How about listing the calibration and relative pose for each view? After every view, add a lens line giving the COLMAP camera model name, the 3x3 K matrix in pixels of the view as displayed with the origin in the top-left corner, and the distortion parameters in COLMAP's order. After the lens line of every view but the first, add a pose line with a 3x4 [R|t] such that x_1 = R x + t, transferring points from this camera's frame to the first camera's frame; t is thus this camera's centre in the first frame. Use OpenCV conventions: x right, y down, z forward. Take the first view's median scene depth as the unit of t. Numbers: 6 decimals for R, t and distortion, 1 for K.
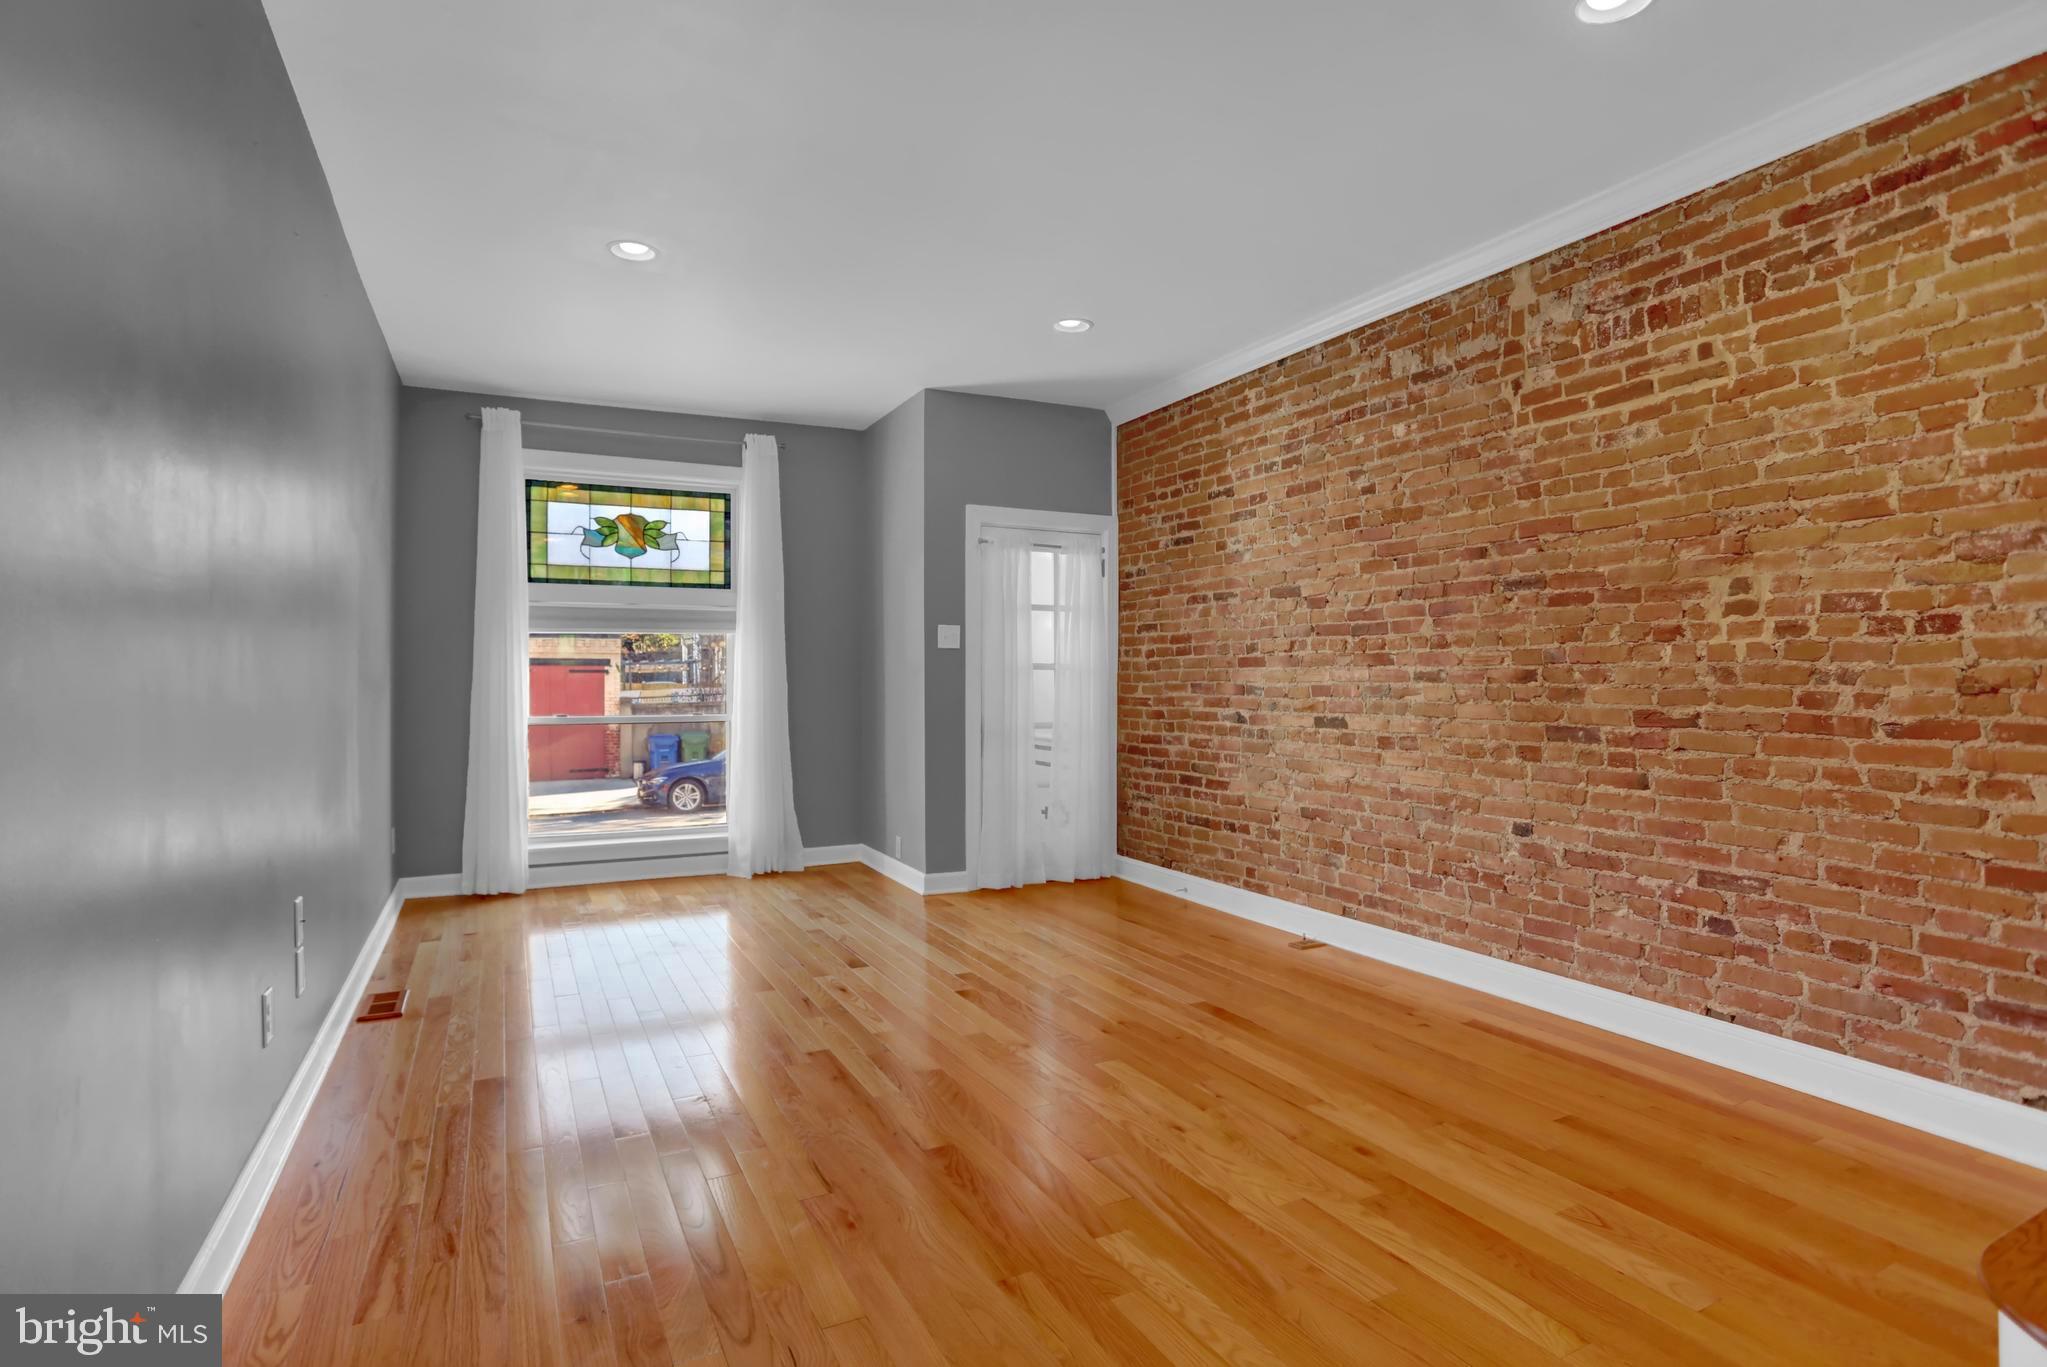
lens RADIAL K [[1029.4, 0, 1030.7], [0, 1029.4, 680.1], [0, 0, 1]] dist [-0.078056, 0.039698]
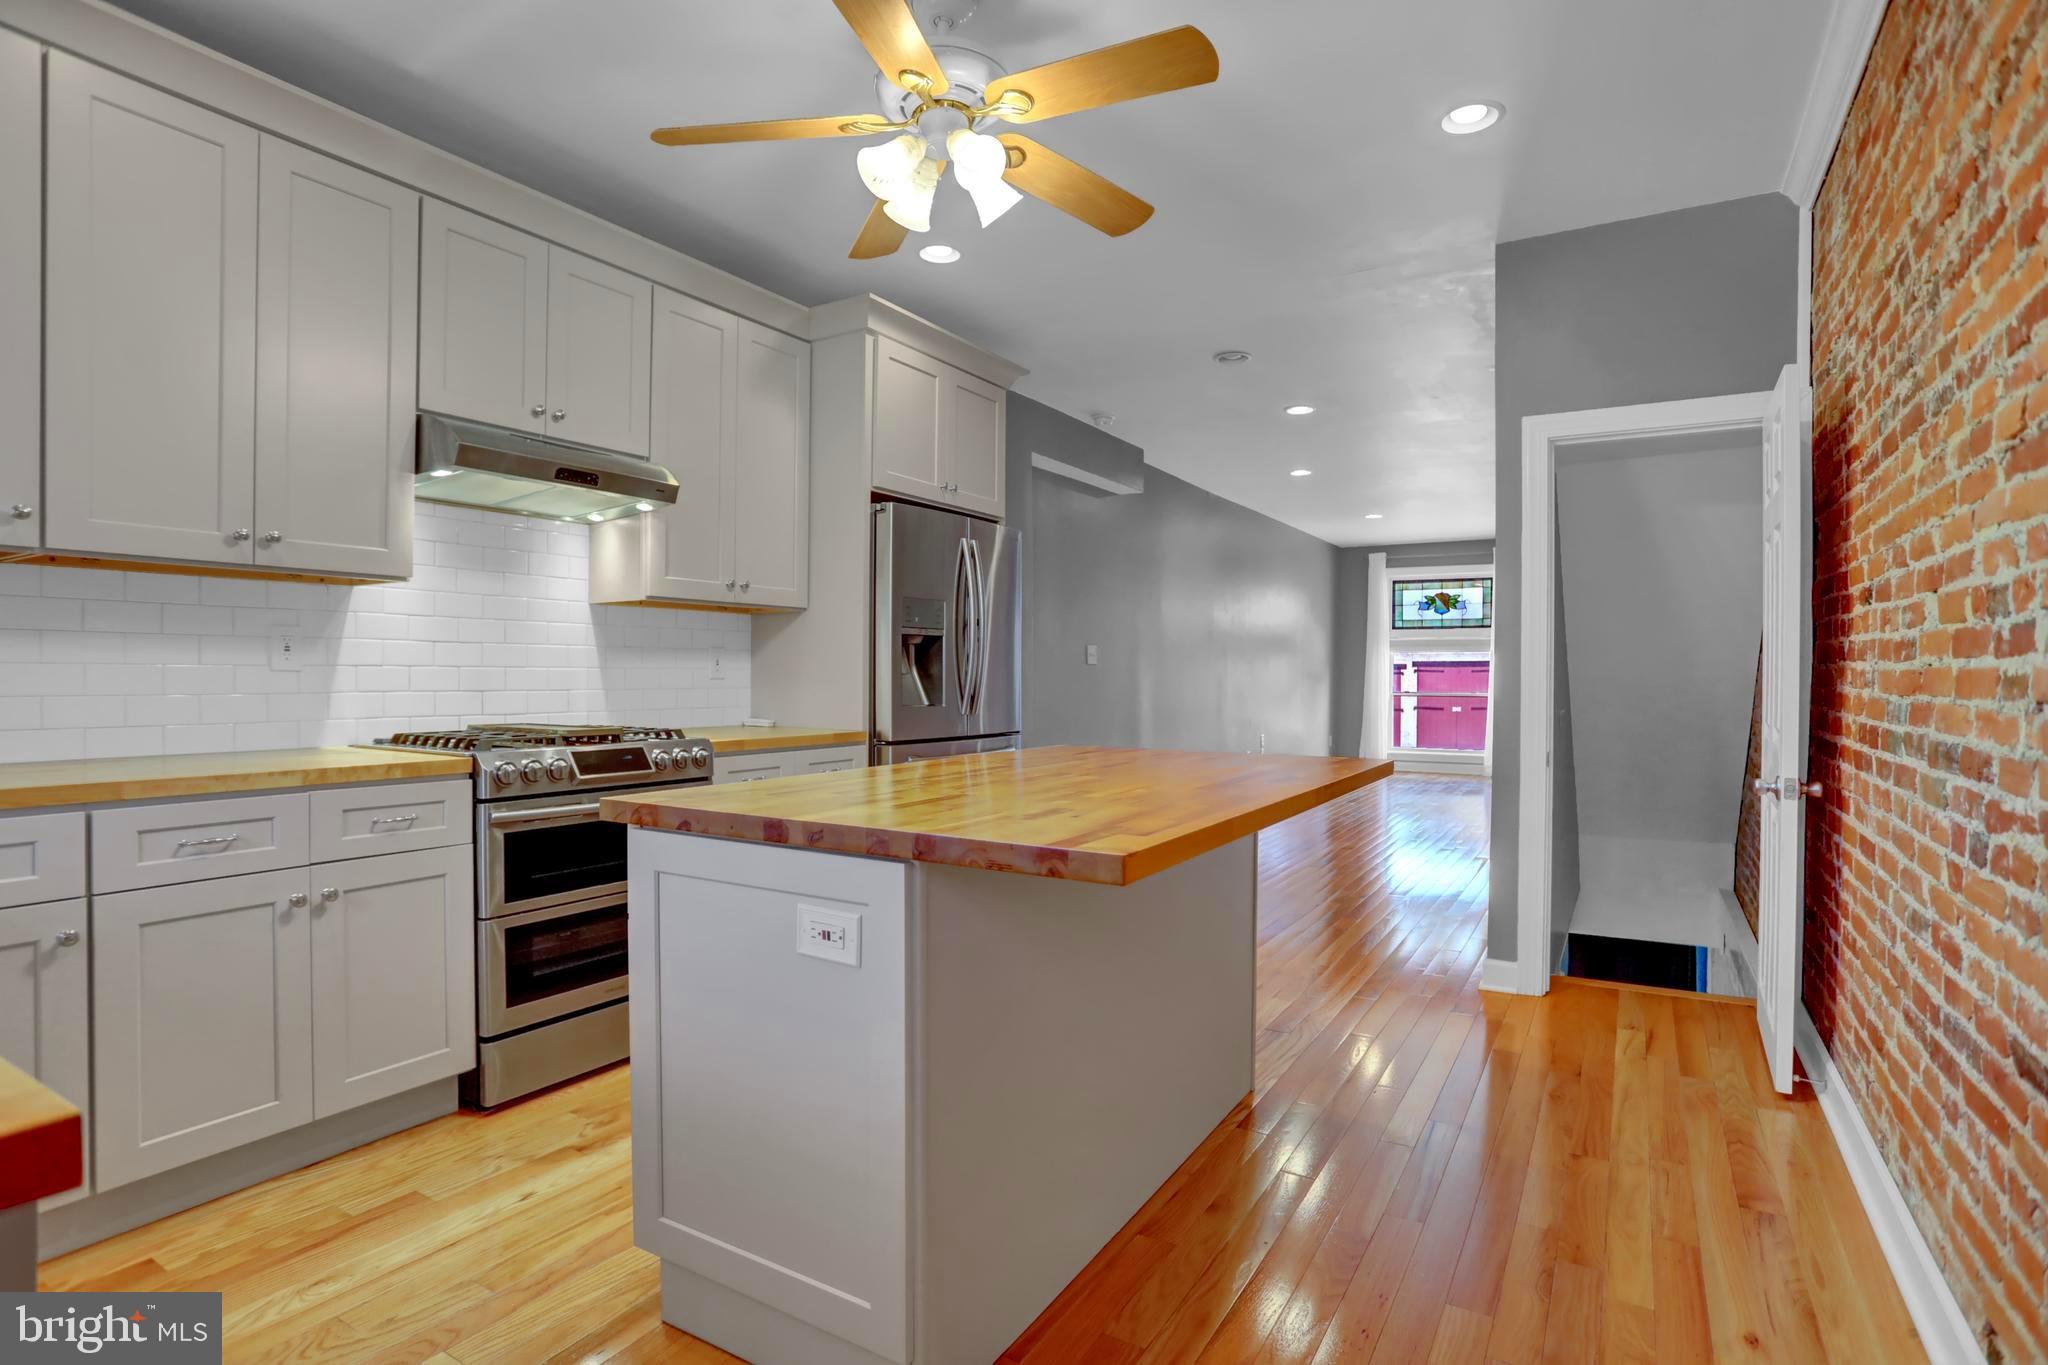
lens RADIAL K [[1002.1, 0, 1027.5], [0, 1002.1, 702.3], [0, 0, 1]] dist [-0.059162, 0.000164]
pose [[0.516760, 0.027004, -0.855705, 1.009612], [-0.004358, 0.999572, 0.028912, 0.001508], [0.856119, -0.011212, 0.516656, -0.840681]]
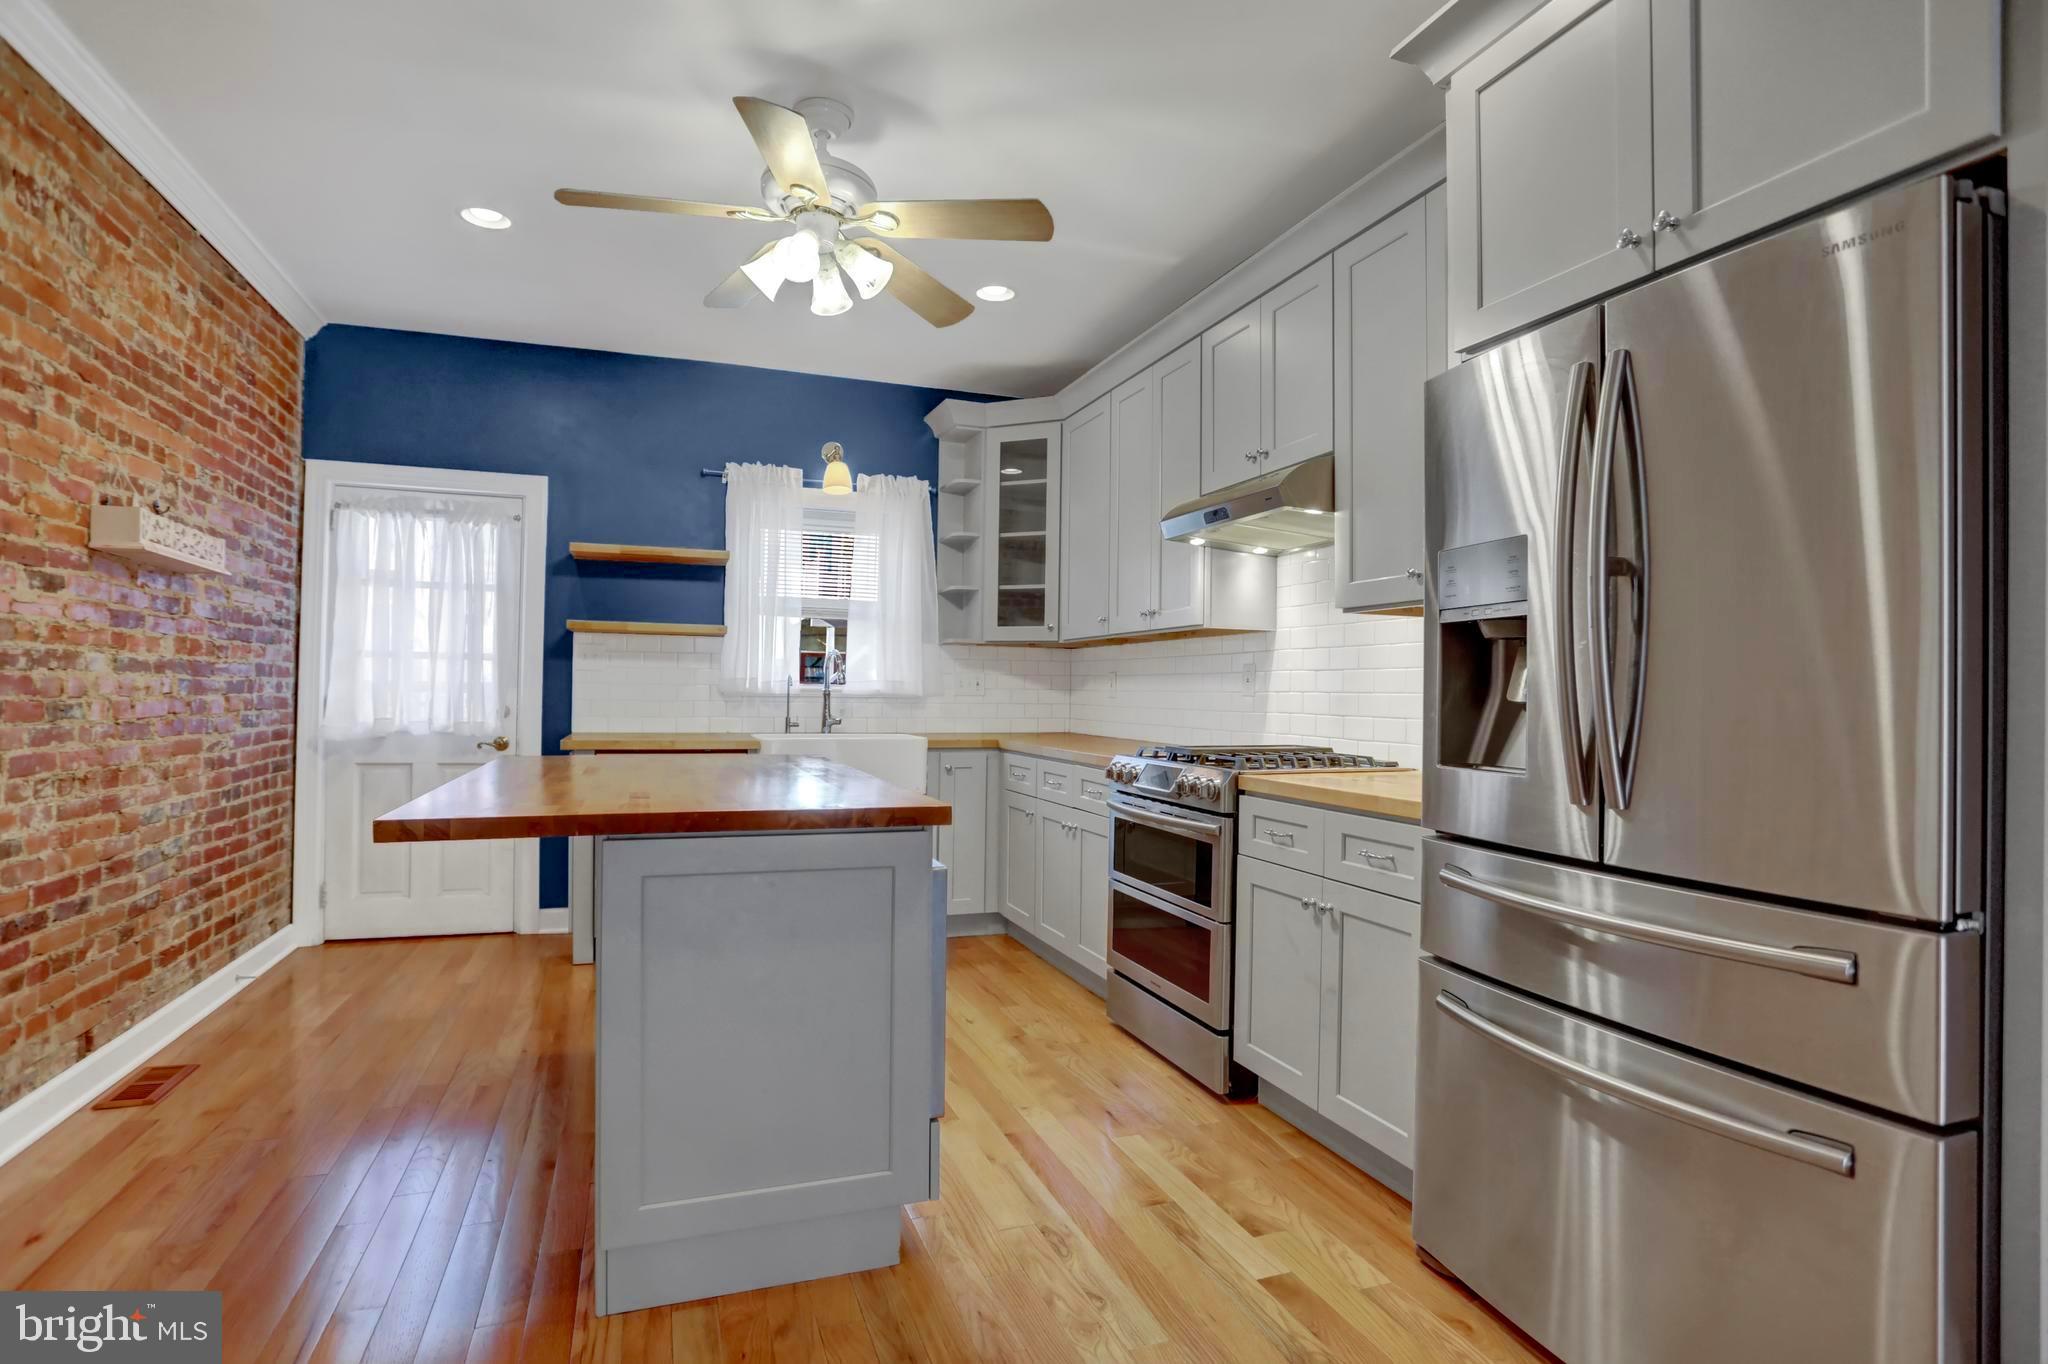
lens RADIAL K [[1022.5, 0, 1022.4], [0, 1022.5, 679.1], [0, 0, 1]] dist [-0.061977, 0.026838]
pose [[-0.991837, -0.010128, 0.127111, 0.438986], [-0.011801, 0.999853, -0.012416, 0.000298], [-0.126966, -0.013814, -0.991811, -0.139967]]
